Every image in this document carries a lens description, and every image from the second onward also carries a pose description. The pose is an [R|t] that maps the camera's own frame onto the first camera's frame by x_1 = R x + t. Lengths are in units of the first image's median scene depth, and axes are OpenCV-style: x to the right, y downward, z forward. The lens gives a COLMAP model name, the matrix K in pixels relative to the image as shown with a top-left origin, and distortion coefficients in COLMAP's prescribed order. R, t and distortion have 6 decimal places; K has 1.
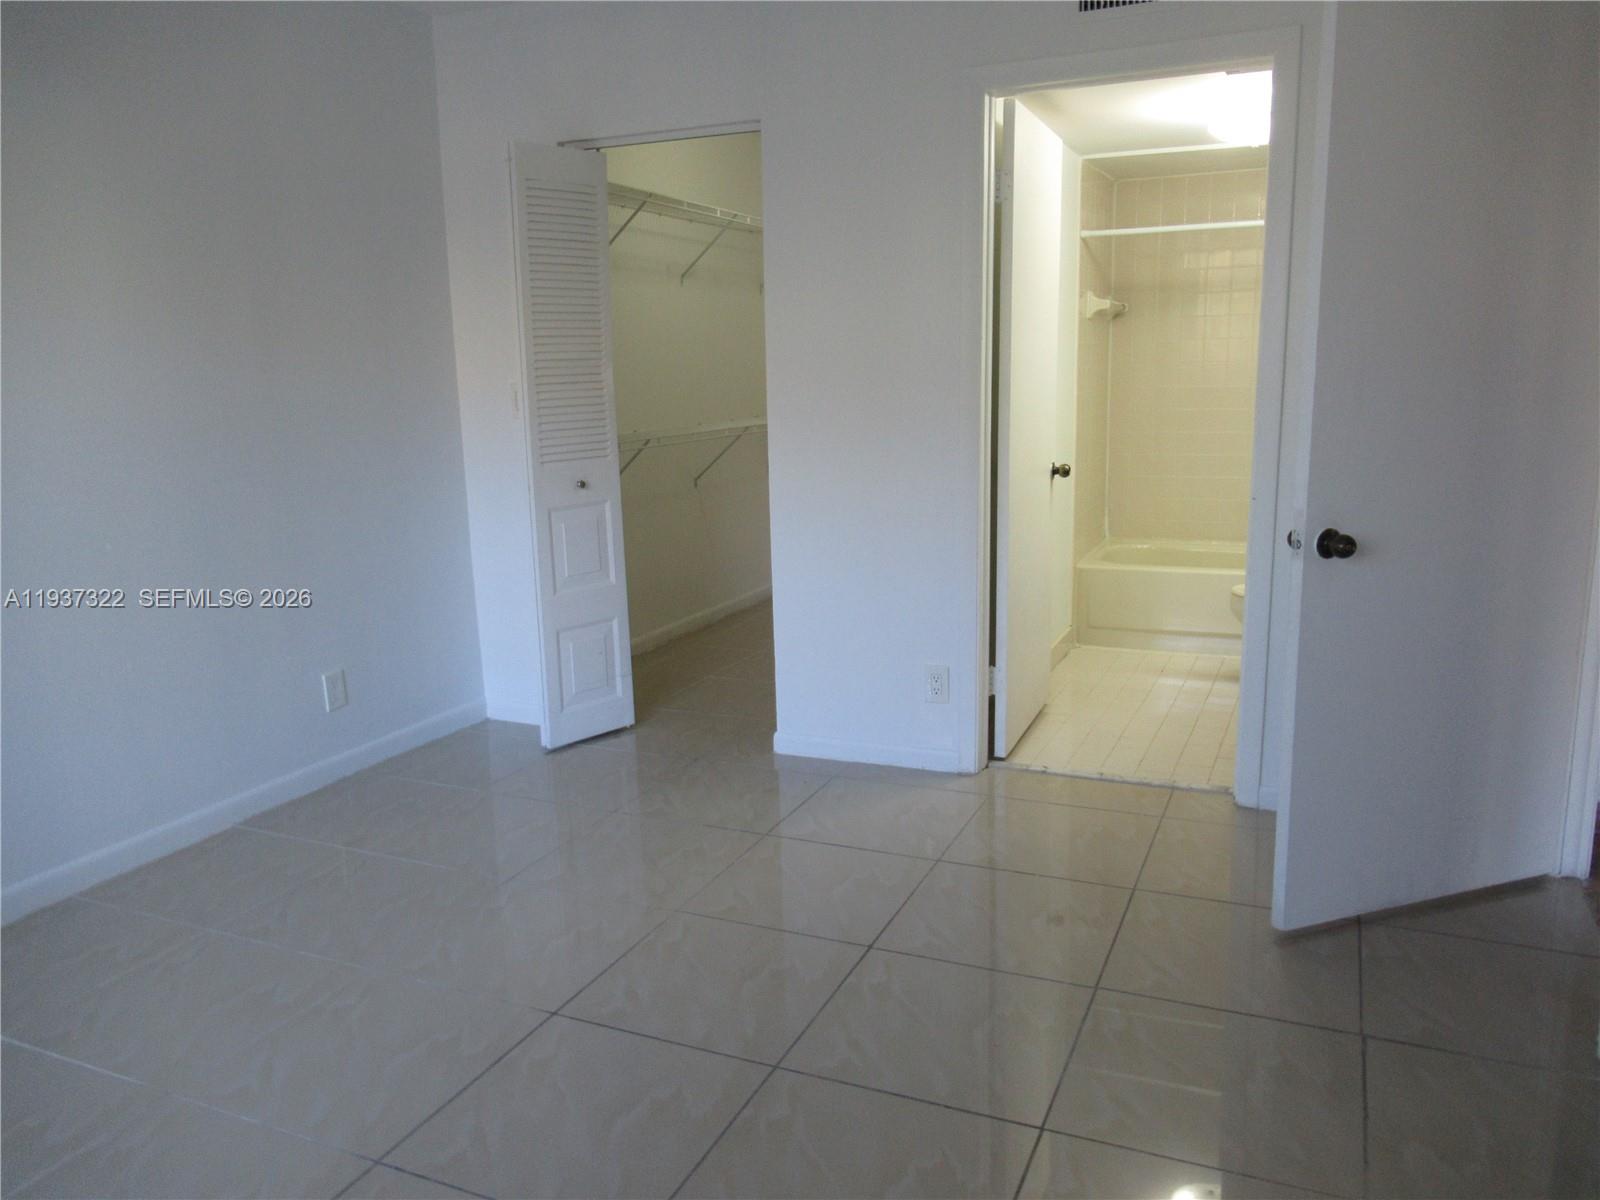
lens RADIAL K [[1184.1, 0, 800.3], [0, 1184.1, 607.5], [0, 0, 1]] dist [-0.017248, 0.001782]
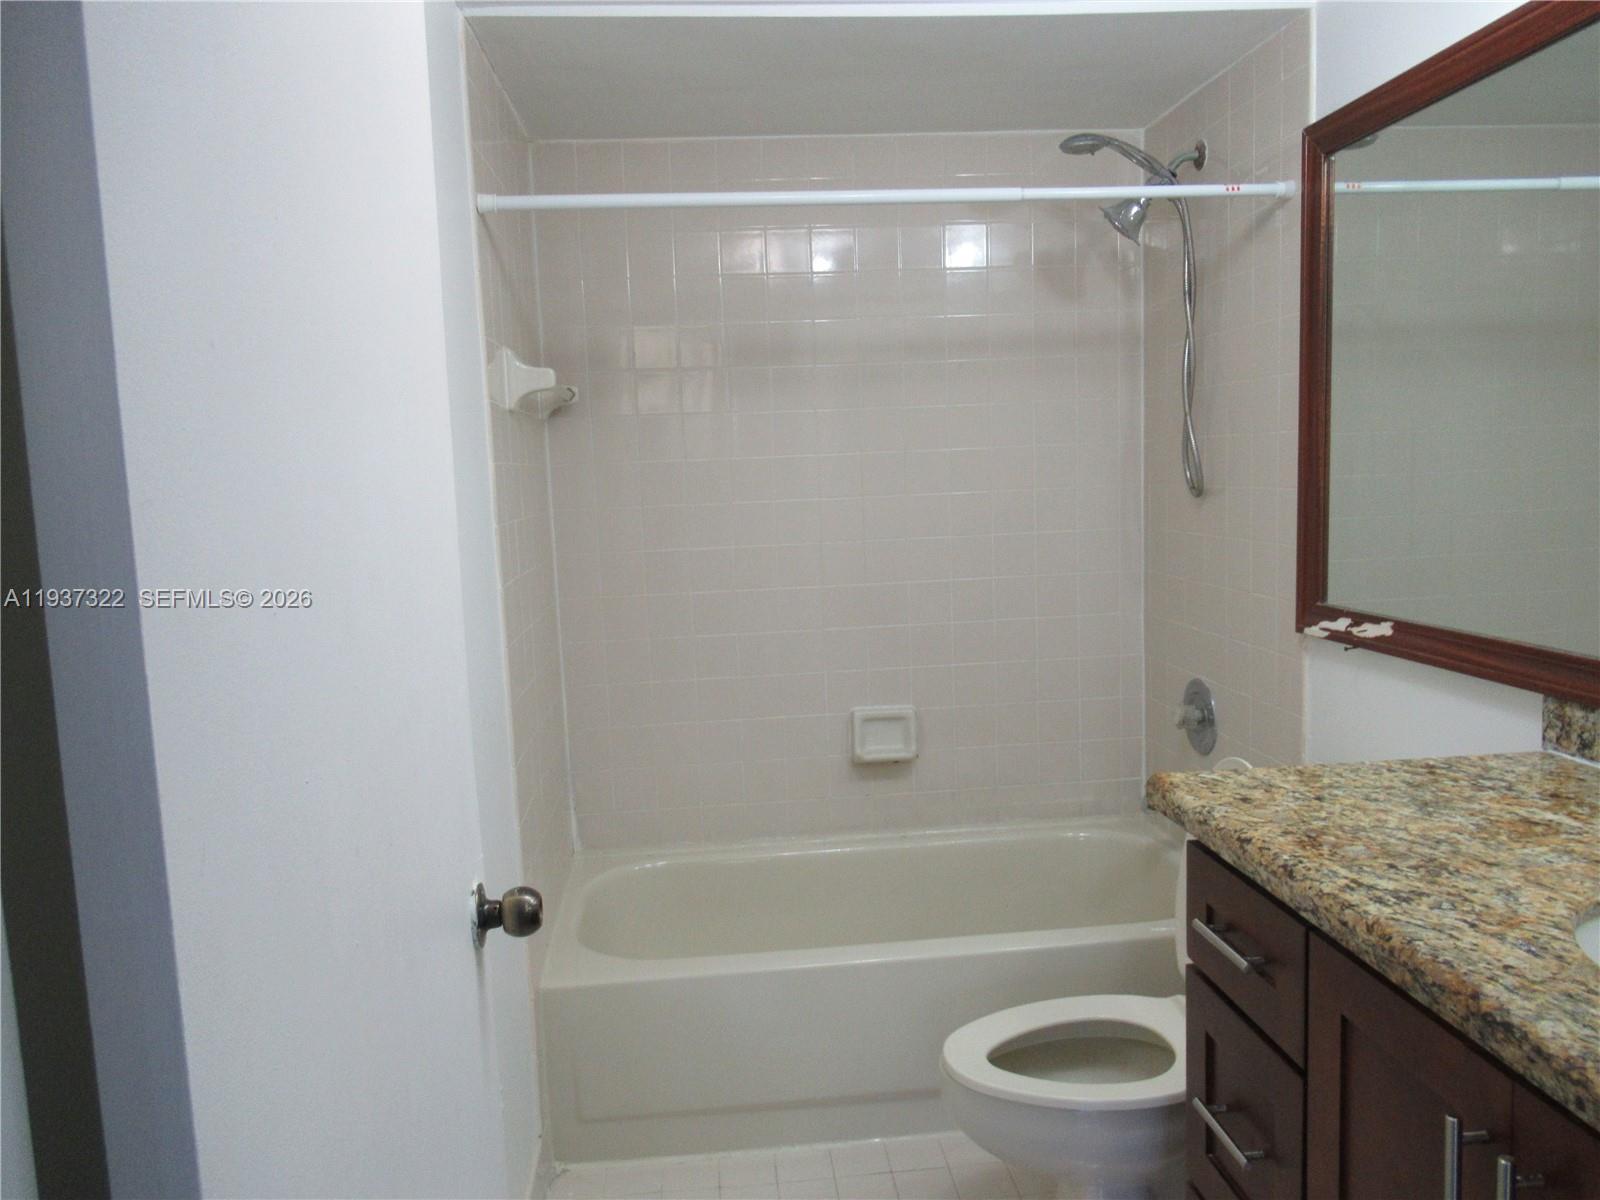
lens RADIAL K [[1184.1, 0, 800.3], [0, 1184.1, 607.5], [0, 0, 1]] dist [-0.017248, 0.001782]
pose [[0.871098, -0.069500, 0.486166, 0.162234], [0.120807, 0.989842, -0.074956, -0.170687], [-0.476018, 0.124026, 0.870646, 0.775751]]
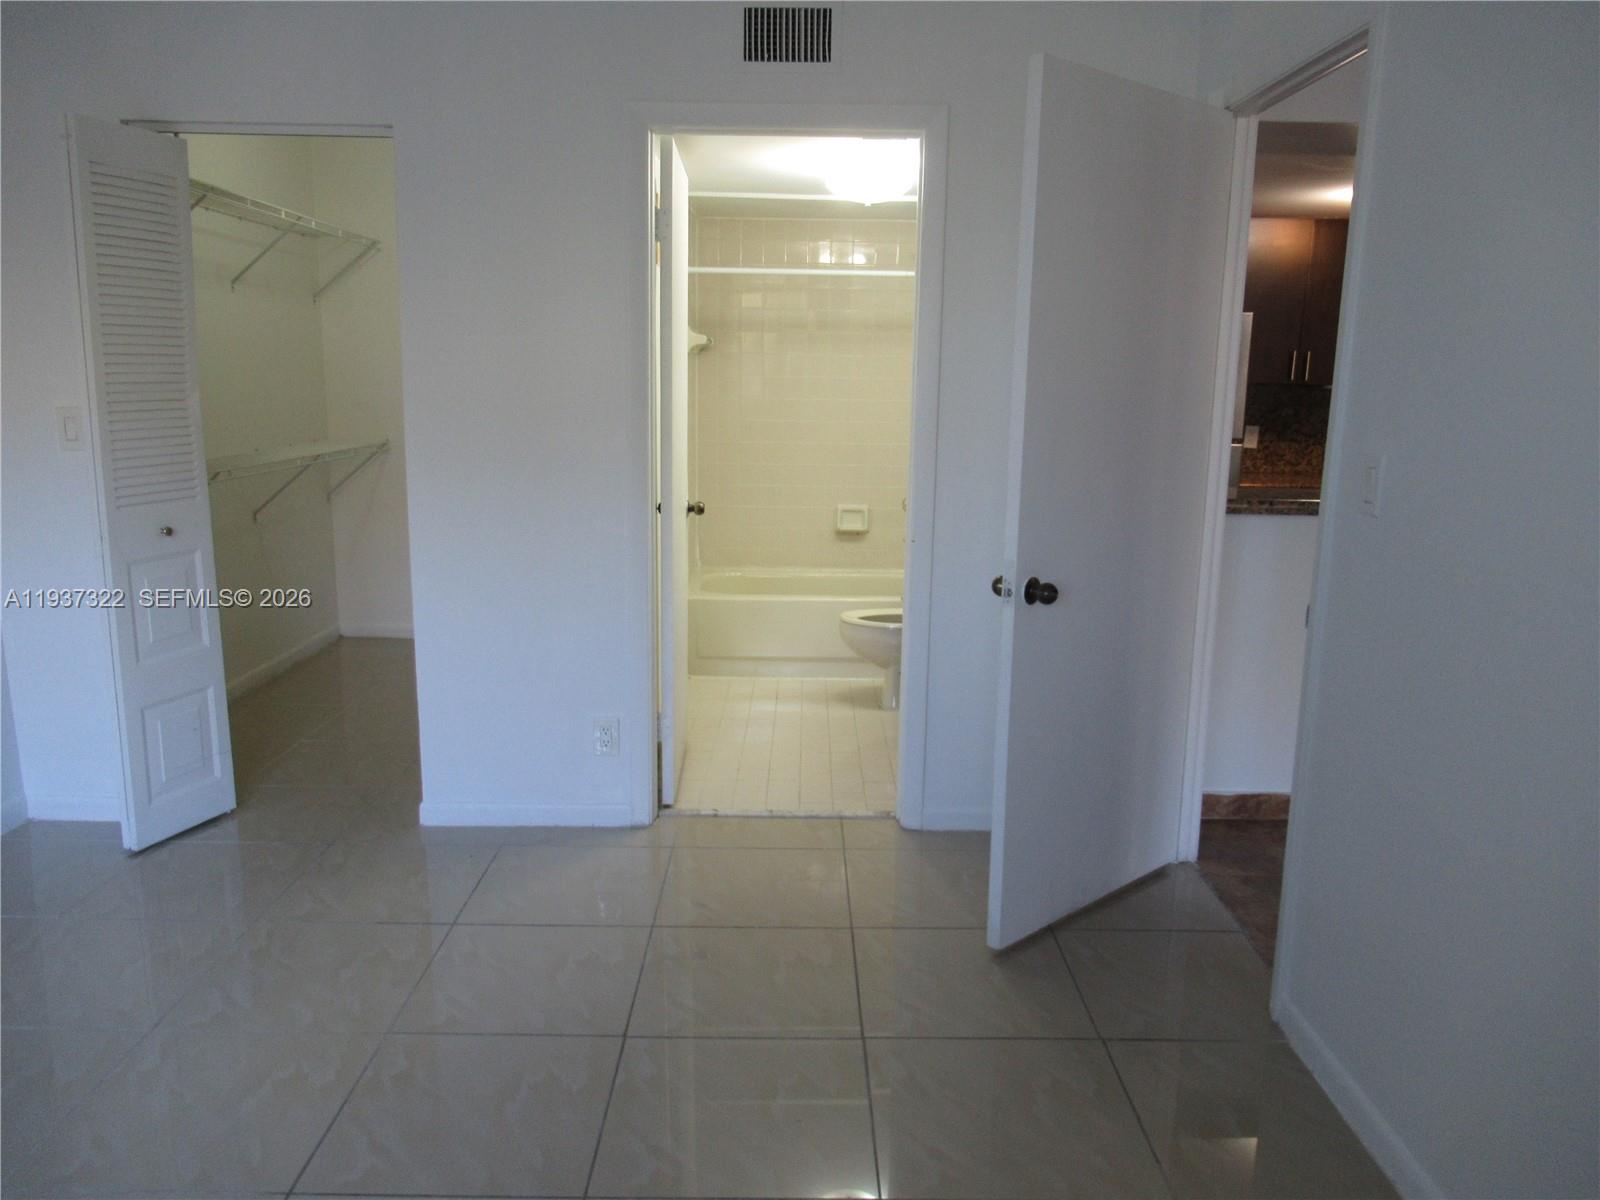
lens RADIAL K [[1184.1, 0, 800.3], [0, 1184.1, 607.5], [0, 0, 1]] dist [-0.017248, 0.001782]
pose [[0.909673, -0.041262, 0.413271, -0.126000], [0.044967, 0.998988, 0.000763, -0.031181], [-0.412884, 0.017890, 0.910608, 0.058216]]
